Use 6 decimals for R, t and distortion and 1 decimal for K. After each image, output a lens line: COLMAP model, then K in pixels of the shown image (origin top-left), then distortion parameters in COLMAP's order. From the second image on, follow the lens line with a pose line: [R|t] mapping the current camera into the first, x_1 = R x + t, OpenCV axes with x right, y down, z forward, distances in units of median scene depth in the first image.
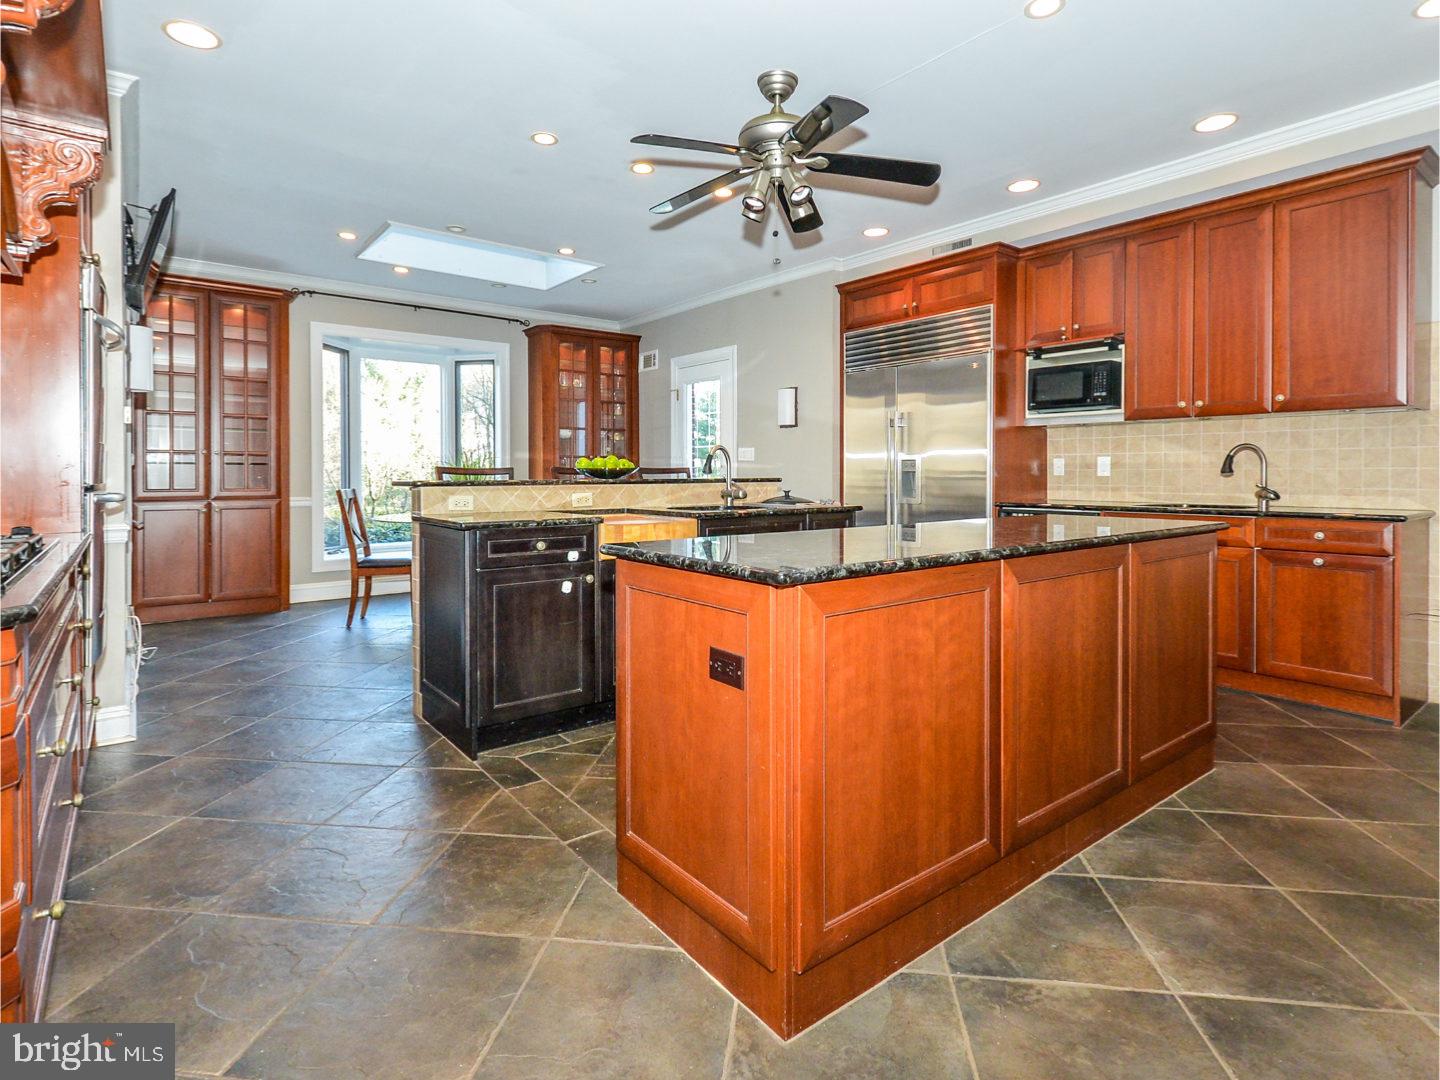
lens RADIAL K [[736.7, 0, 720.0], [0, 736.7, 540.0], [0, 0, 1]] dist [-0.000788, -0.000149]
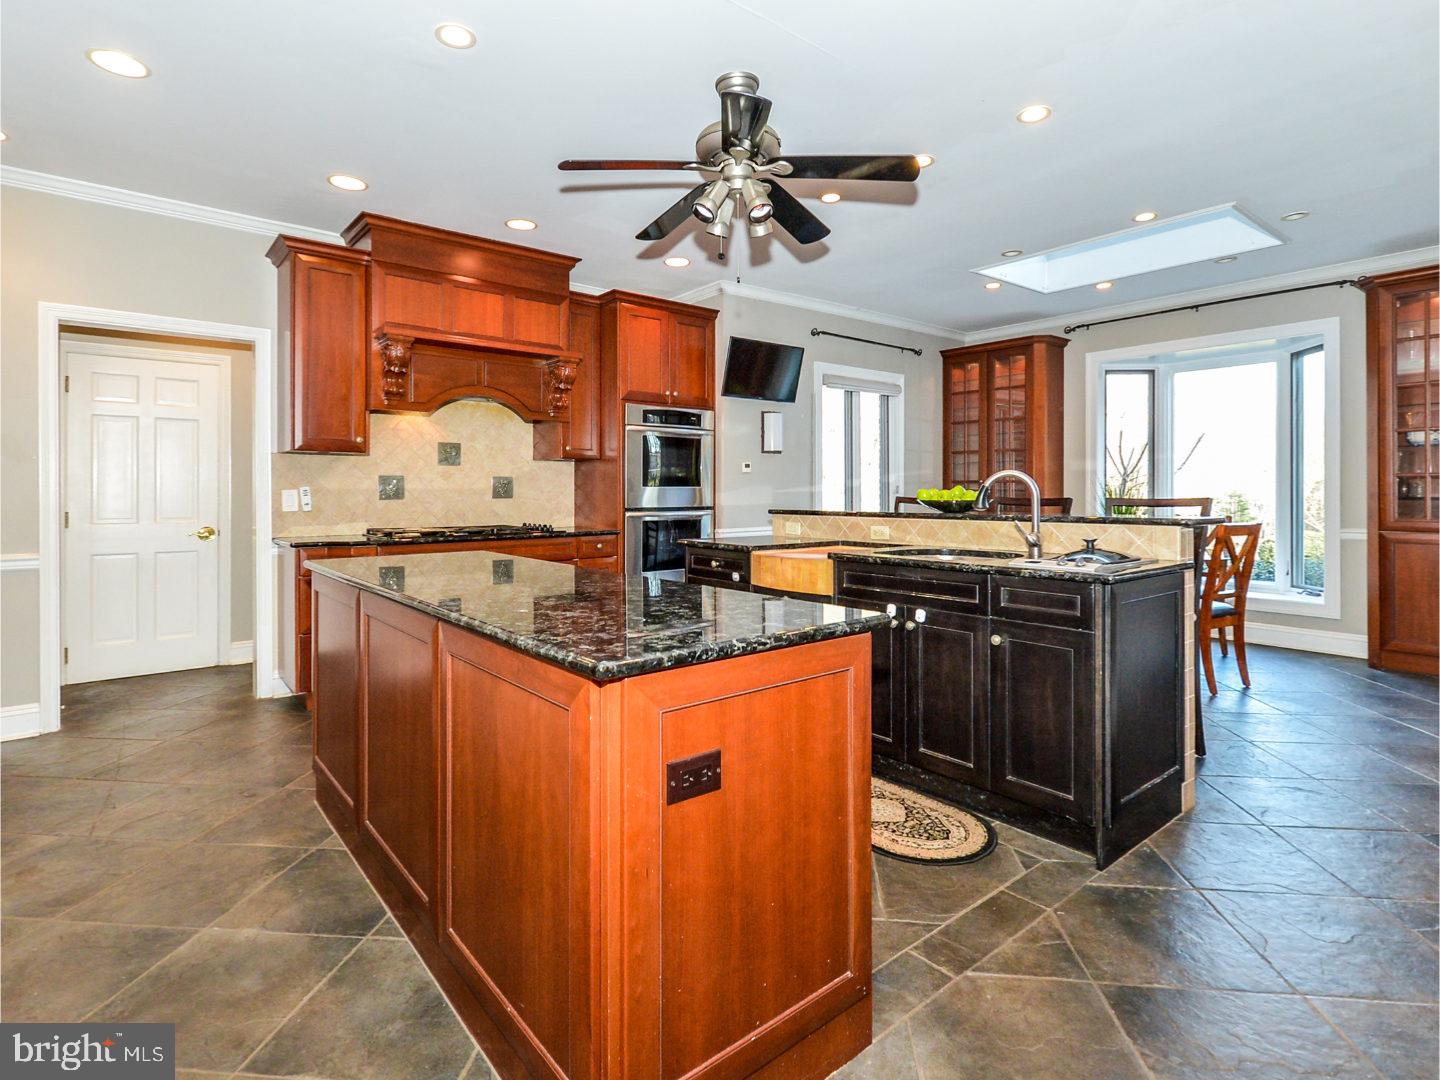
lens RADIAL K [[749.6, 0, 720.0], [0, 749.6, 540.0], [0, 0, 1]] dist [0.001659, -0.000055]
pose [[0.020843, 0.061648, -0.997880, 0.793716], [-0.085675, 0.994536, 0.059652, -0.084789], [0.996105, 0.084250, 0.026011, 0.755564]]
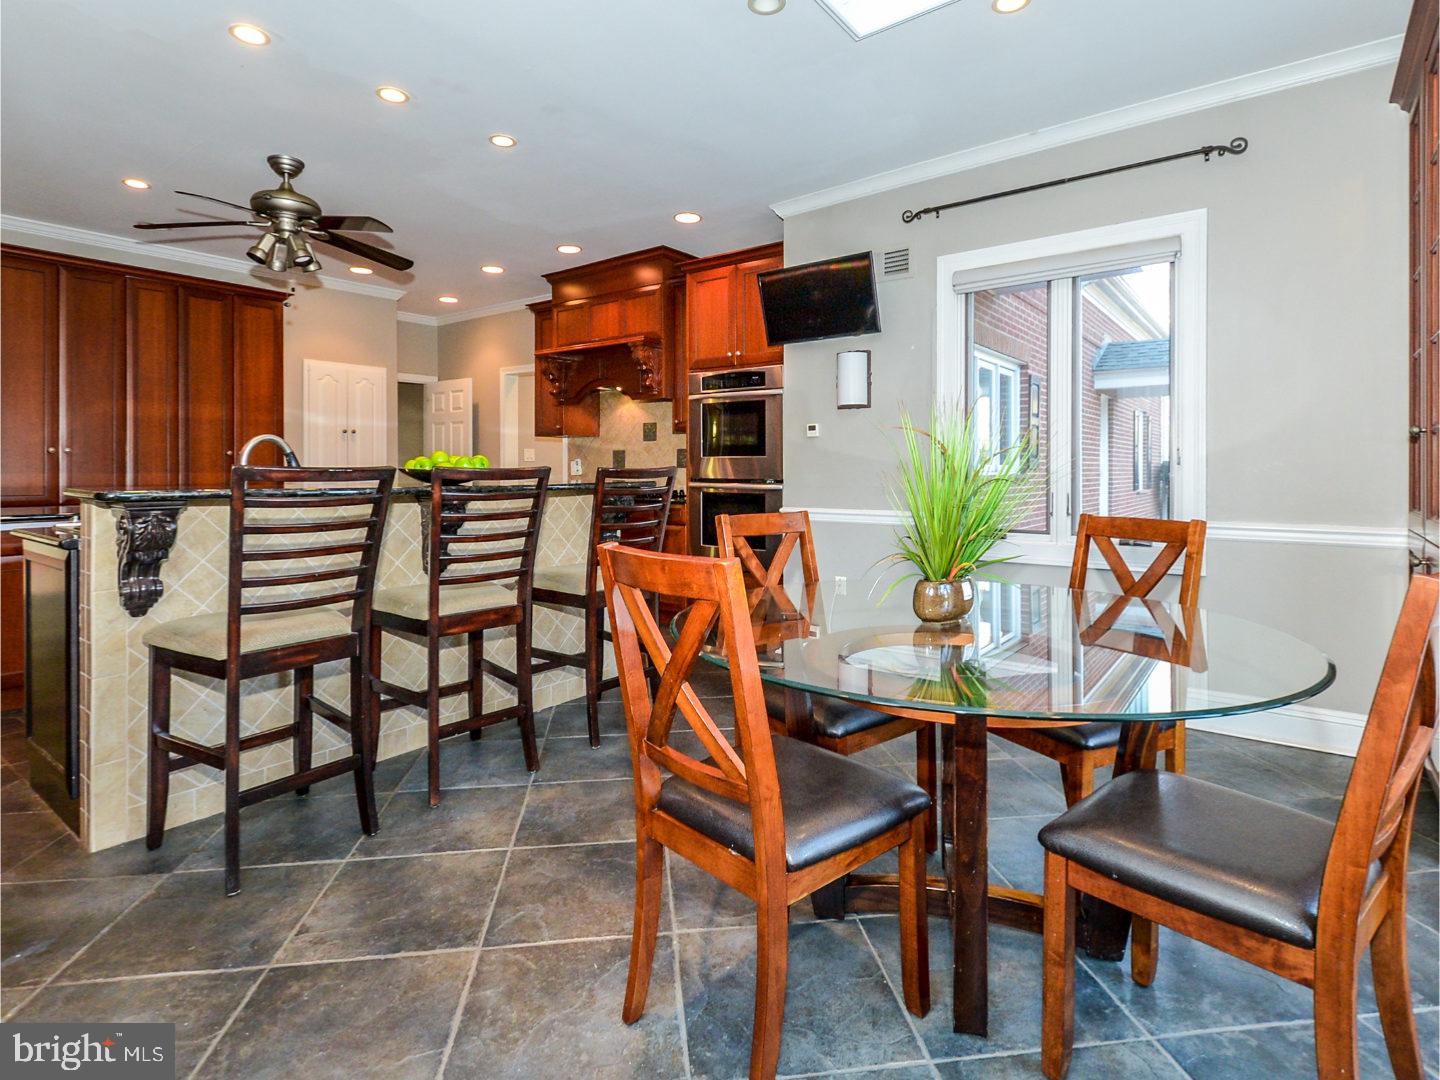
lens RADIAL K [[736.7, 0, 720.0], [0, 736.7, 540.0], [0, 0, 1]] dist [-0.000788, -0.000149]
pose [[-0.968201, 0.024546, -0.248965, -0.232227], [-0.022472, 0.982618, 0.184272, -0.180638], [0.249161, 0.184007, -0.950821, 1.877038]]
